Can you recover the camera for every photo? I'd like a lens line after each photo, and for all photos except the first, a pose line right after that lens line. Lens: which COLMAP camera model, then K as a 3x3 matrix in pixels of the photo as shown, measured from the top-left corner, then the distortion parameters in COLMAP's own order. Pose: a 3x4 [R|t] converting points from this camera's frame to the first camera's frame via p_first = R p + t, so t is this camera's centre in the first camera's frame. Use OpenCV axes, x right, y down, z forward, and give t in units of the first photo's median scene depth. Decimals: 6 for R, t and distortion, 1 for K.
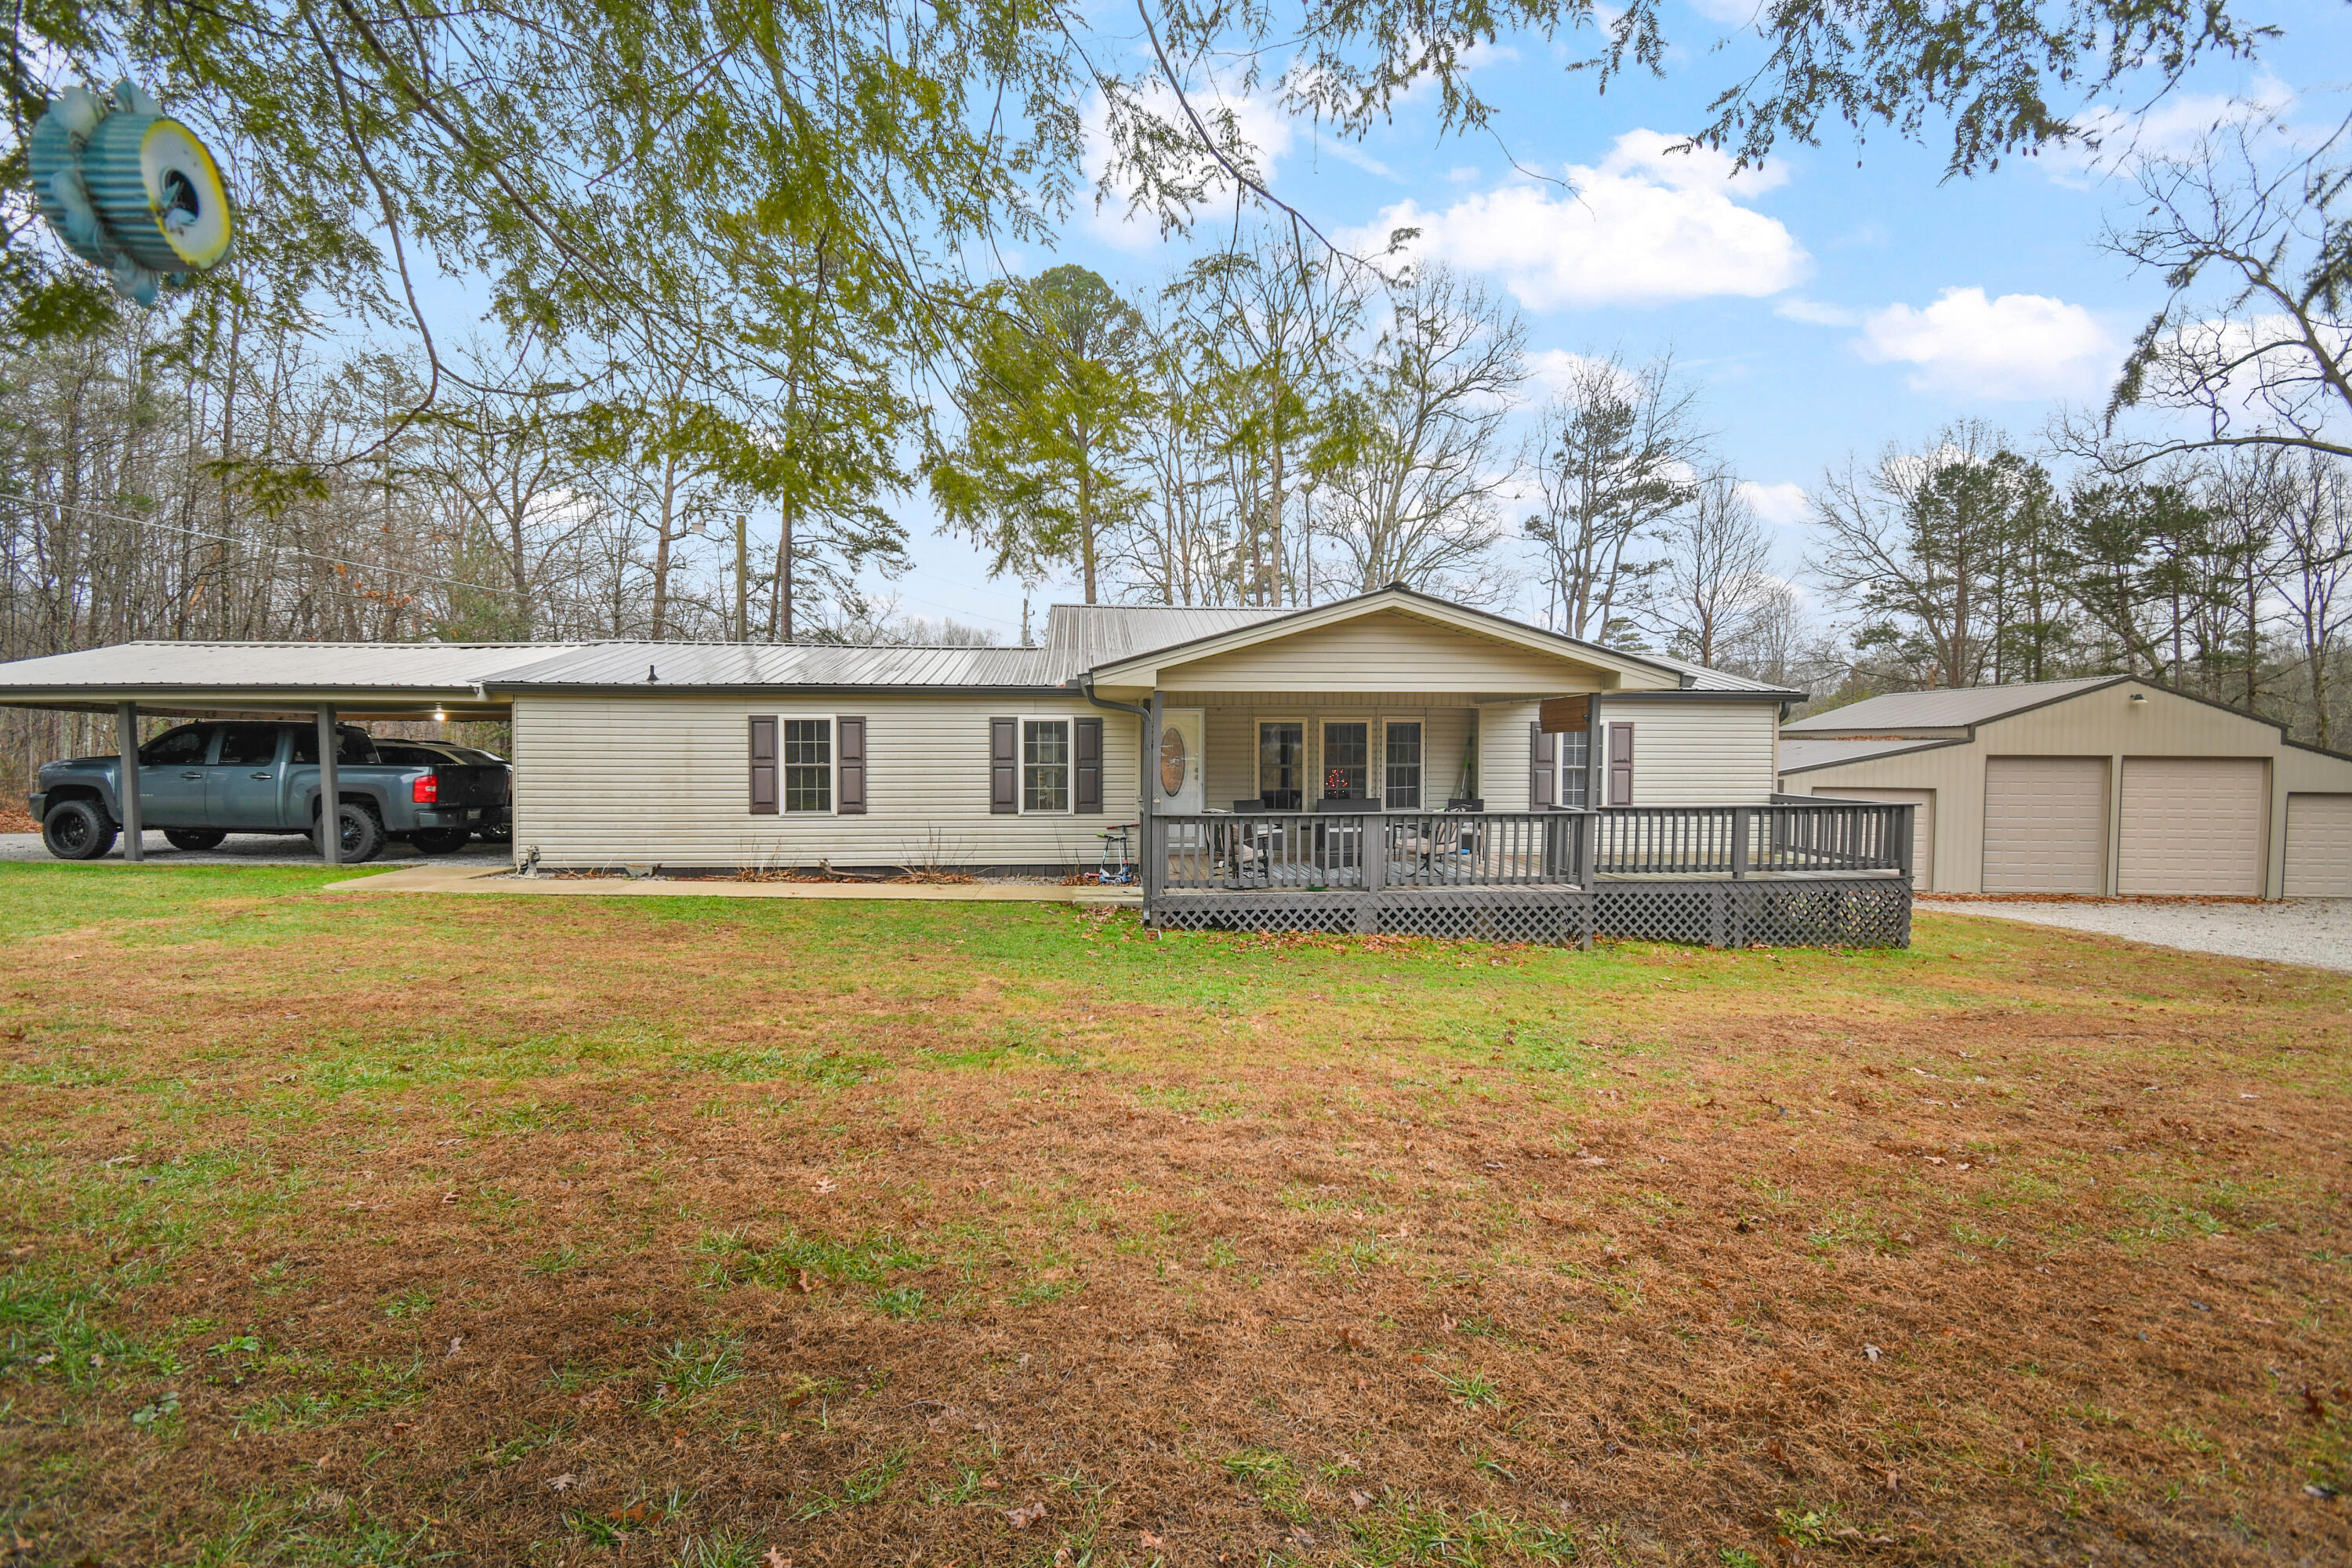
lens RADIAL K [[987.1, 0, 1213.8], [0, 987.1, 790.9], [0, 0, 1]] dist [-0.001249, -0.009901]
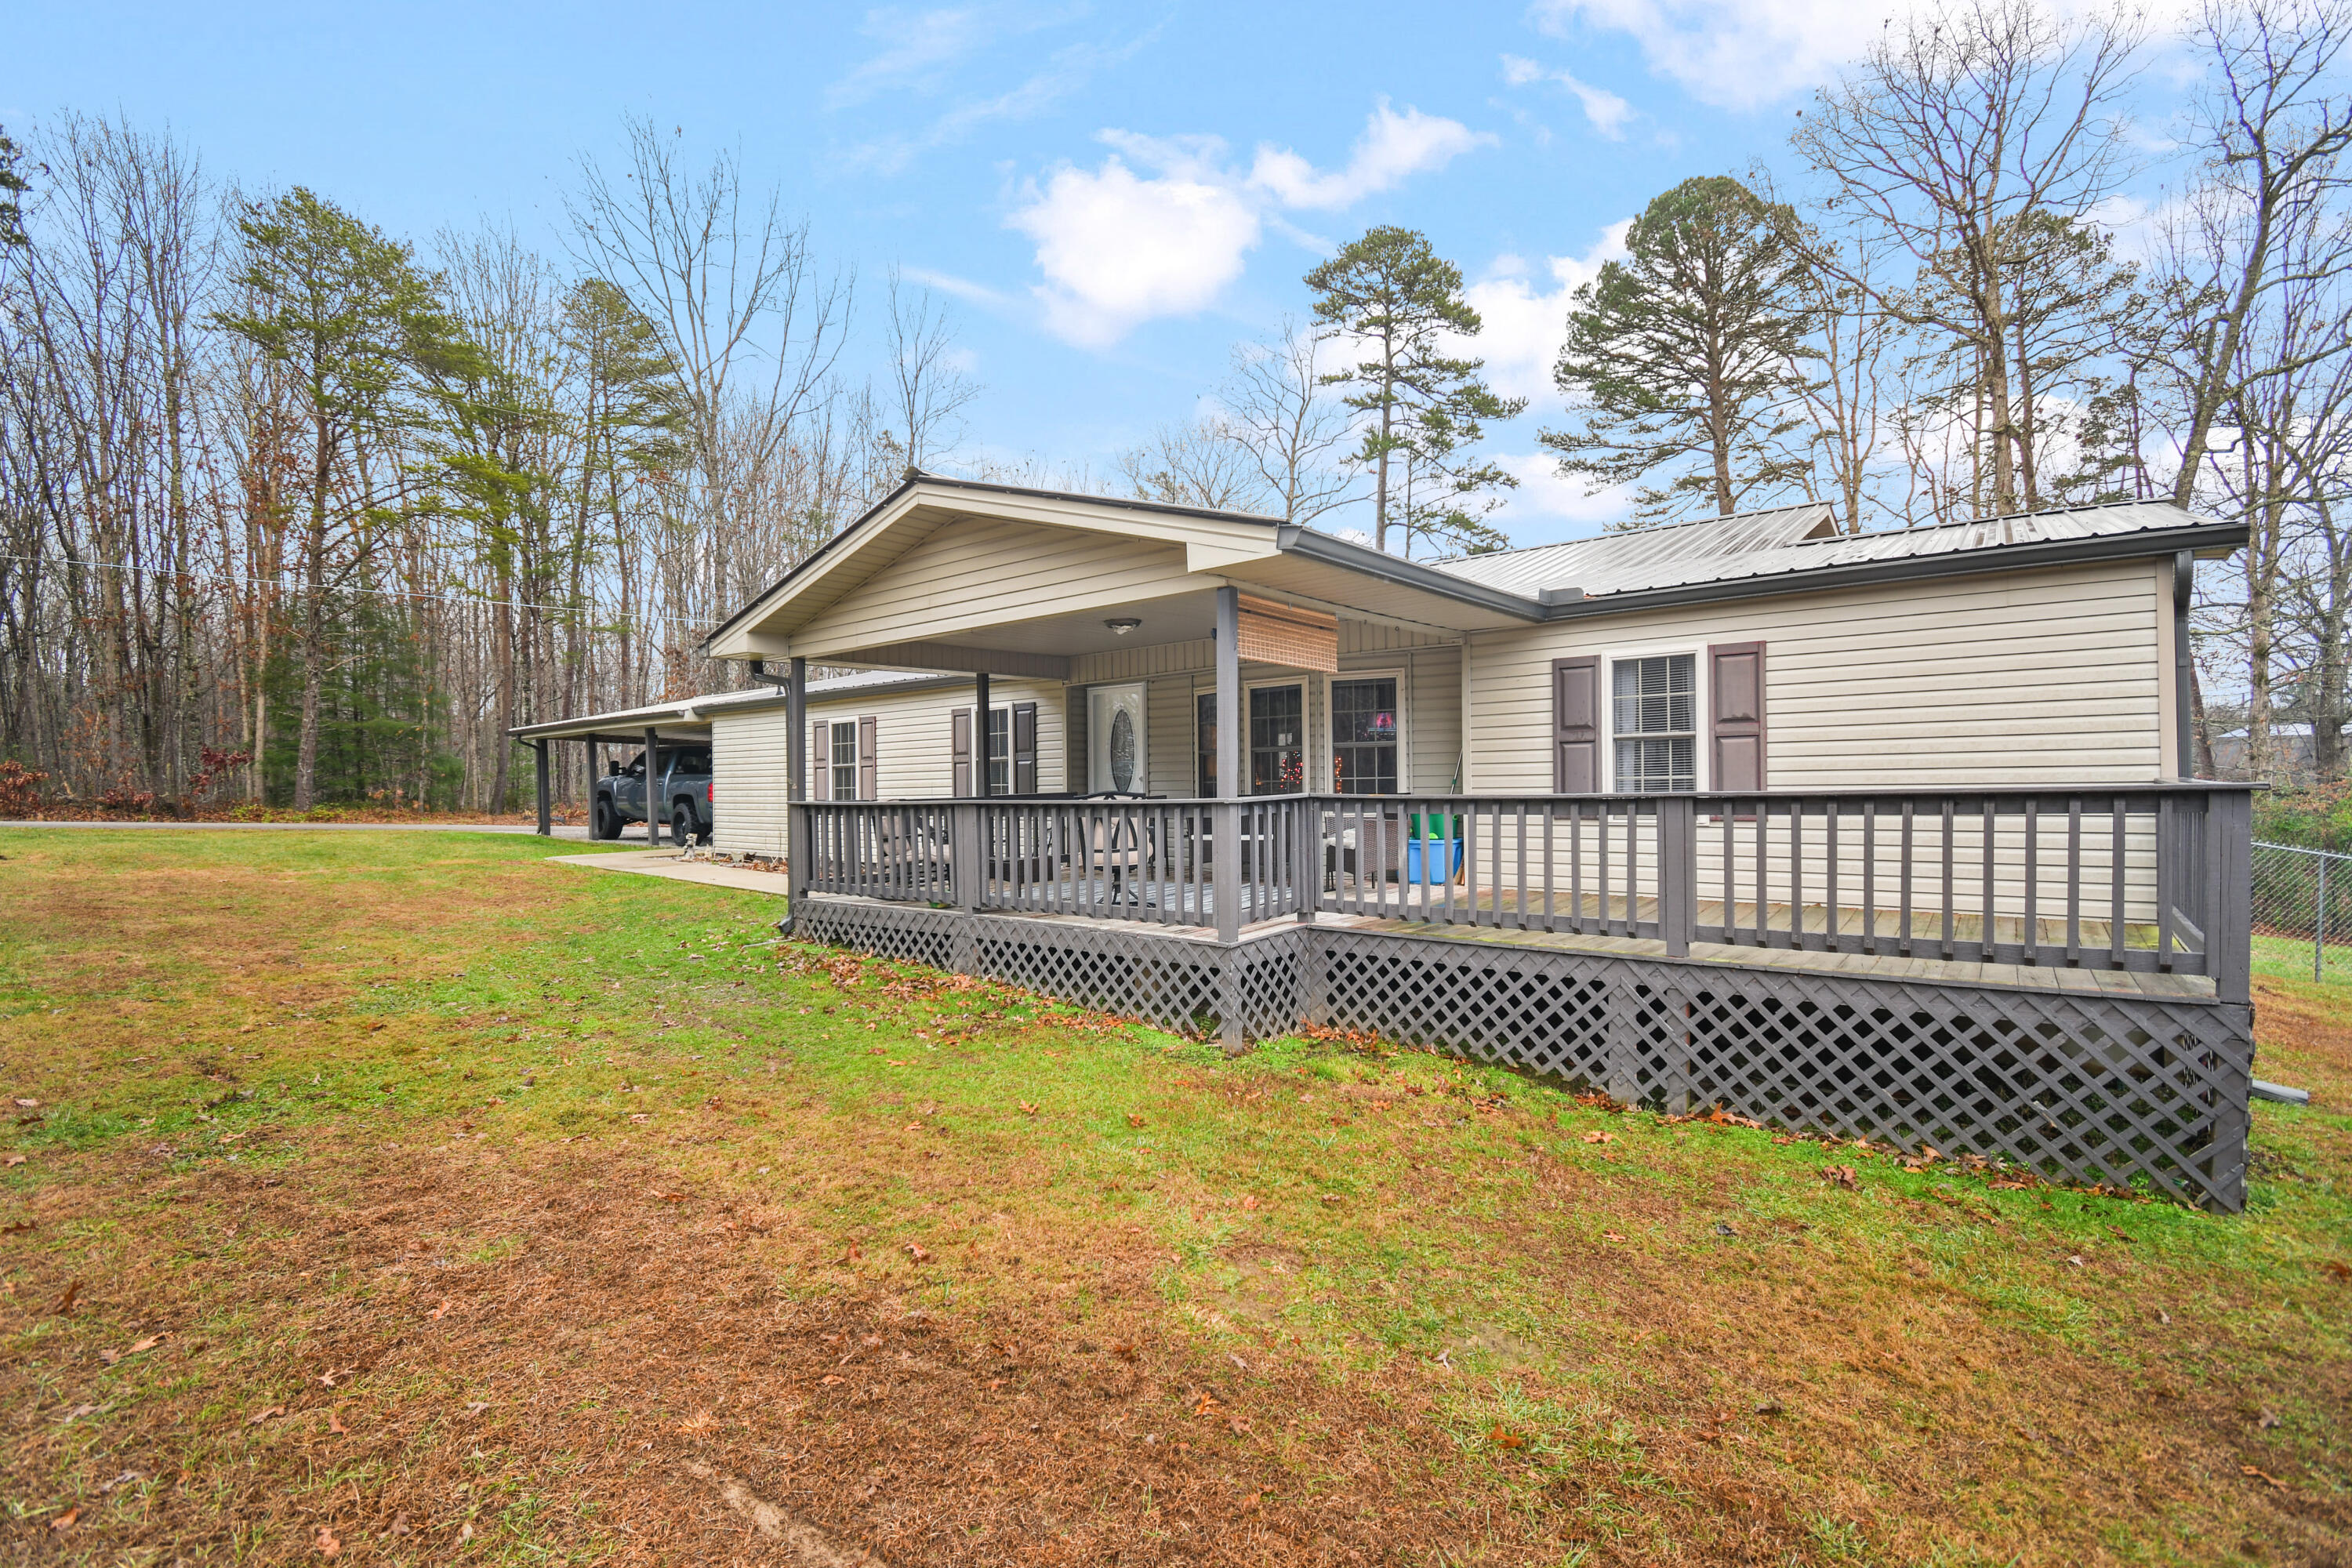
lens RADIAL K [[987.1, 0, 1213.8], [0, 987.1, 790.9], [0, 0, 1]] dist [-0.001249, -0.009901]
pose [[0.738468, -0.009363, -0.674223, 0.686673], [-0.006898, 0.999746, -0.021440, 0.025216], [0.674253, 0.020484, 0.738216, 0.531894]]
